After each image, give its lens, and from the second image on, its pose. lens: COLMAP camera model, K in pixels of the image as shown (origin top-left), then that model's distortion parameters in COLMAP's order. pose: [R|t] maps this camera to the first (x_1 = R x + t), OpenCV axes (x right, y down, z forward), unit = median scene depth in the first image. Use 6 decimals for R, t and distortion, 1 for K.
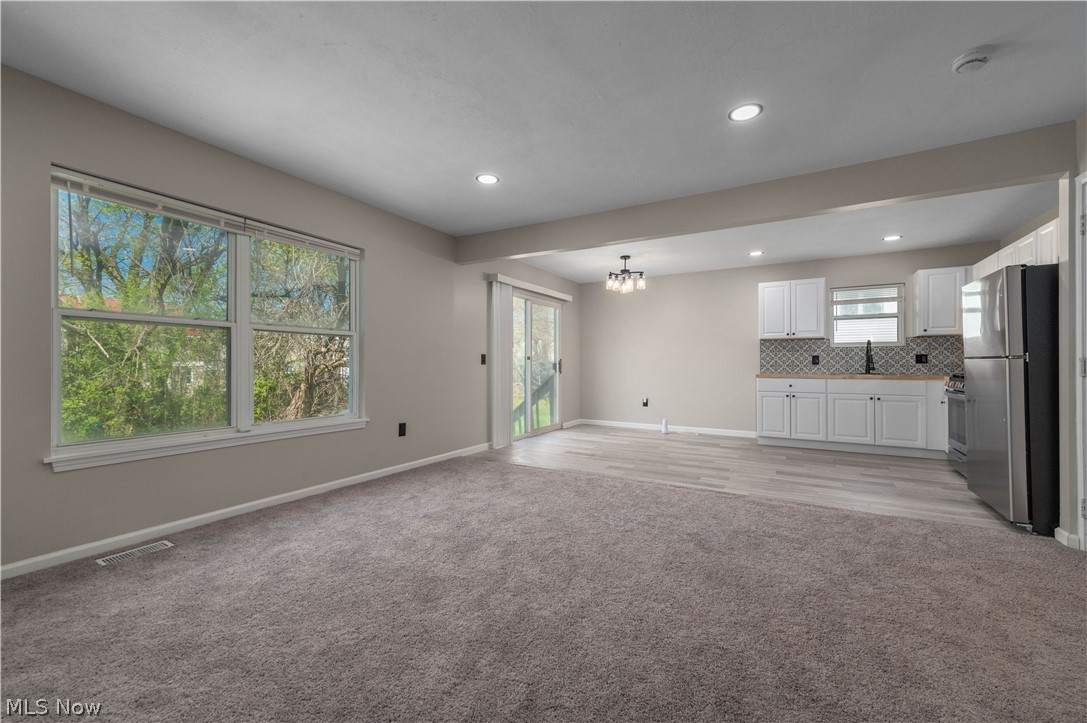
lens RADIAL K [[424.2, 0, 566.2], [0, 424.2, 375.4], [0, 0, 1]] dist [0.023388, -0.007350]
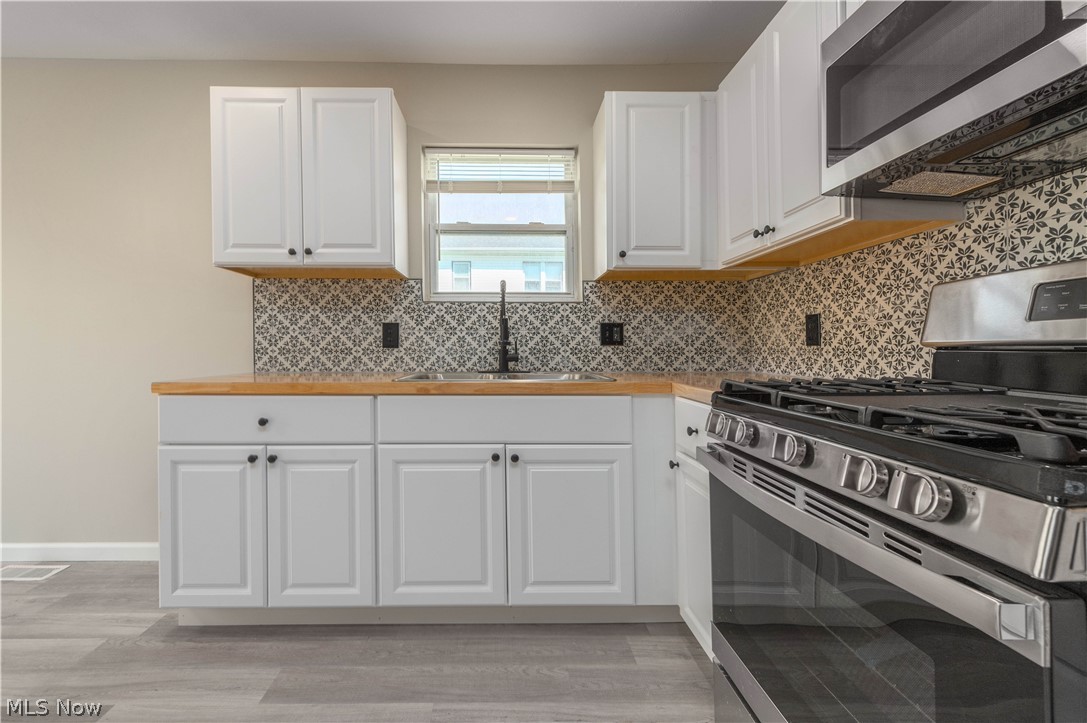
lens RADIAL K [[436.1, 0, 508.1], [0, 436.1, 349.3], [0, 0, 1]] dist [0.001016, -0.000016]
pose [[0.878191, 0.000956, 0.478309, 0.573512], [0.010980, 0.999694, -0.022157, -0.016965], [-0.478184, 0.024710, 0.877912, 0.723409]]
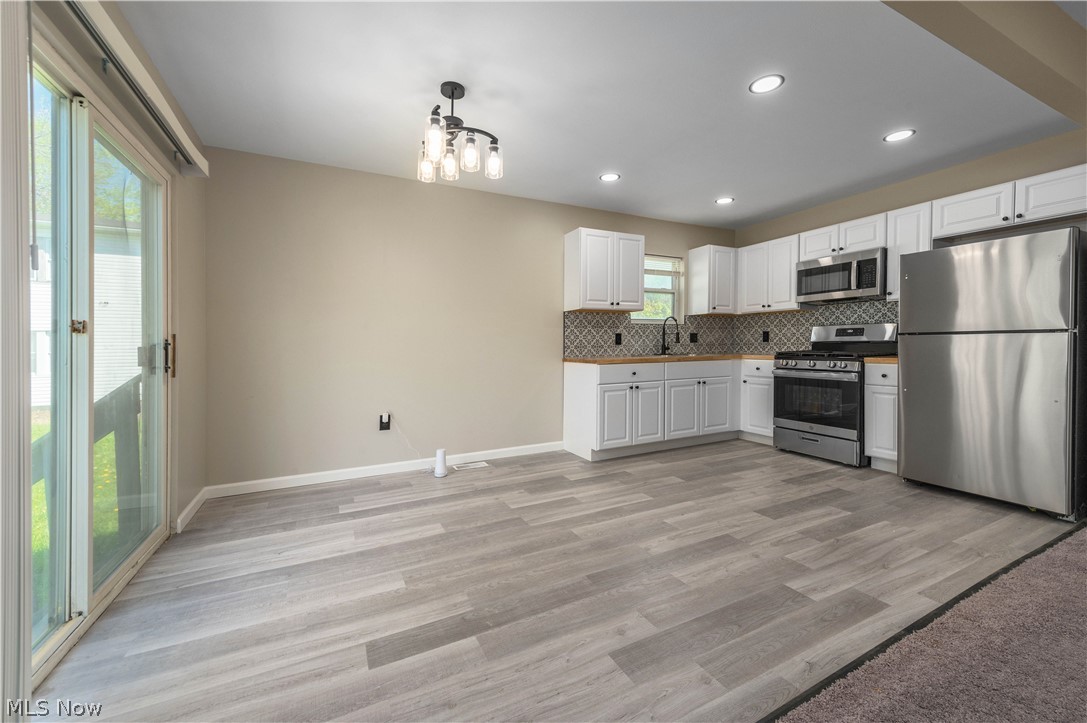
lens RADIAL K [[431.7, 0, 546.6], [0, 431.7, 352.7], [0, 0, 1]] dist [0.009917, -0.000064]
pose [[0.570852, -0.021484, 0.820772, -0.179886], [0.034393, 0.999406, 0.002239, -0.019670], [-0.820332, 0.026951, 0.571252, 0.756176]]
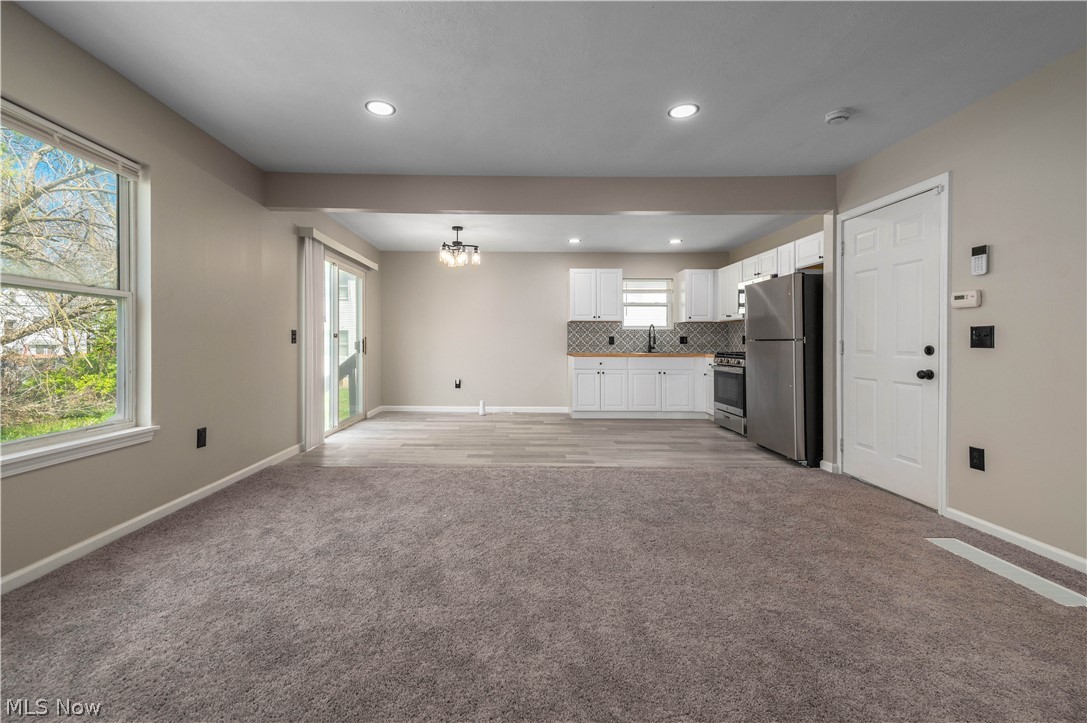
lens RADIAL K [[439.9, 0, 516.7], [0, 439.9, 353.3], [0, 0, 1]] dist [0.012591, -0.000323]
pose [[0.879499, -0.007308, 0.475845, -0.228390], [0.009099, 0.999958, -0.001462, -0.002908], [-0.475814, 0.005615, 0.879528, 0.104224]]
